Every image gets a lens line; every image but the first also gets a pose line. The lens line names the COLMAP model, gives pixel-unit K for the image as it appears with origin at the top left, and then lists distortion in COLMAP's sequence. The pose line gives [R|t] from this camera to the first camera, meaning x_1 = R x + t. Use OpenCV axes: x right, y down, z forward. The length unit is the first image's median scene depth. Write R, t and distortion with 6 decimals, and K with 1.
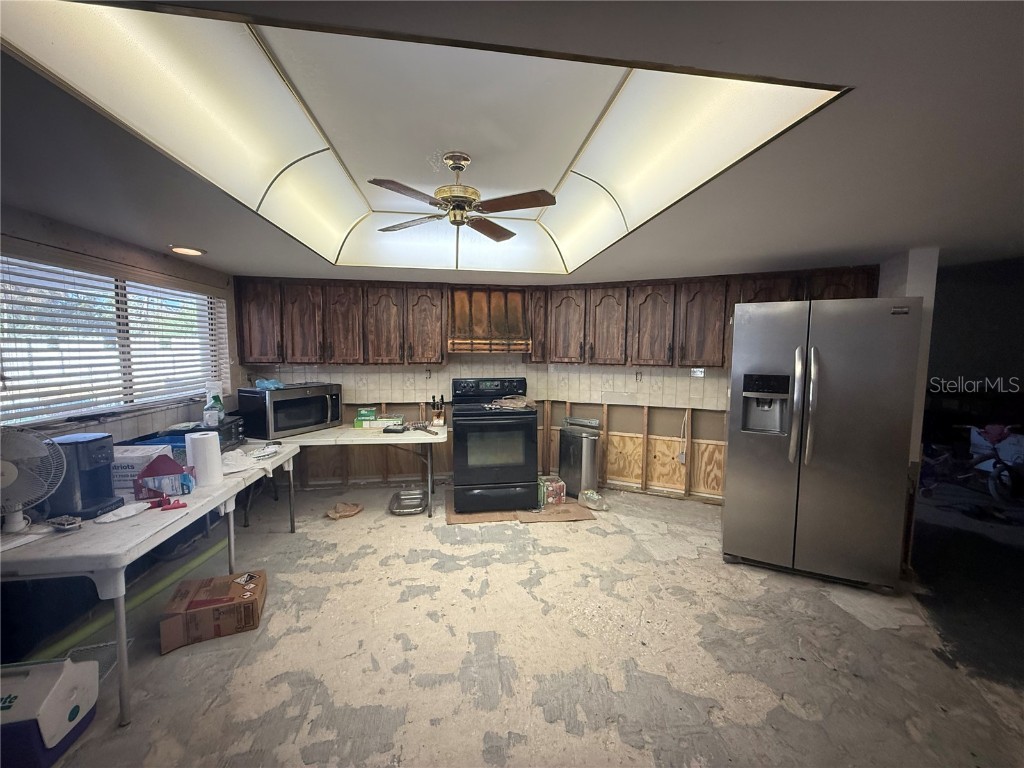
lens RADIAL K [[410.3, 0, 512.9], [0, 410.3, 381.3], [0, 0, 1]] dist [-0.002424, 0.000103]
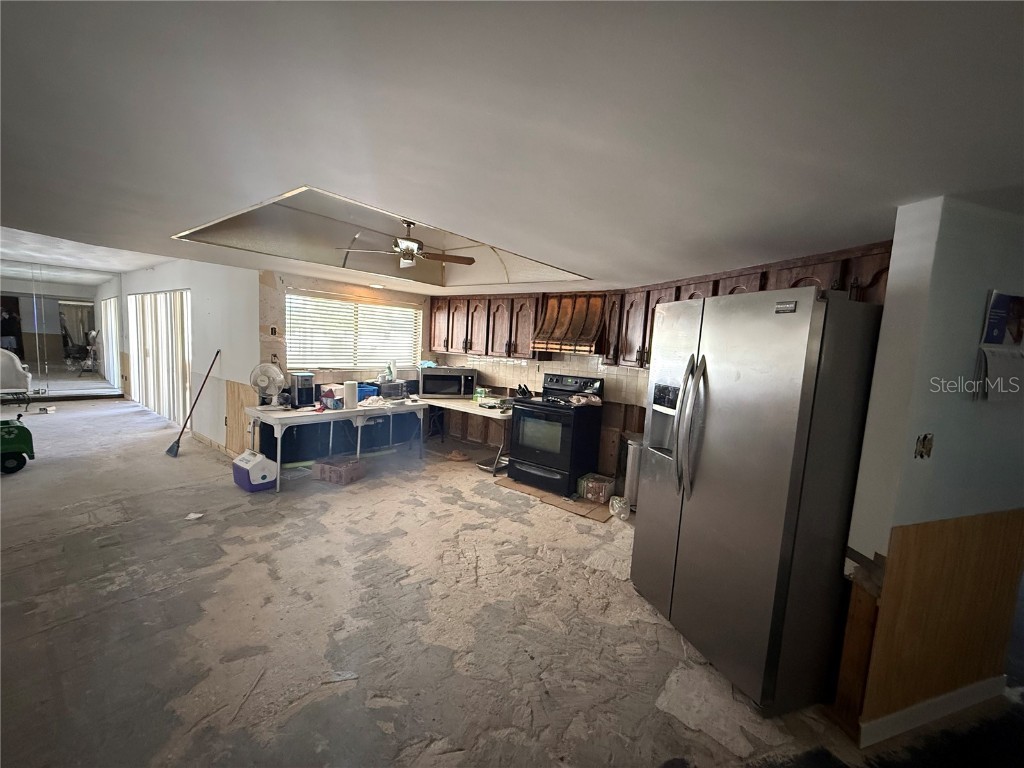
lens RADIAL K [[410.3, 0, 504.3], [0, 410.3, 386.6], [0, 0, 1]] dist [-0.002424, 0.000103]
pose [[0.685068, 0.110400, -0.720065, 0.835961], [-0.110127, 0.992785, 0.047439, -0.014926], [0.720107, 0.046800, 0.692283, 0.140059]]
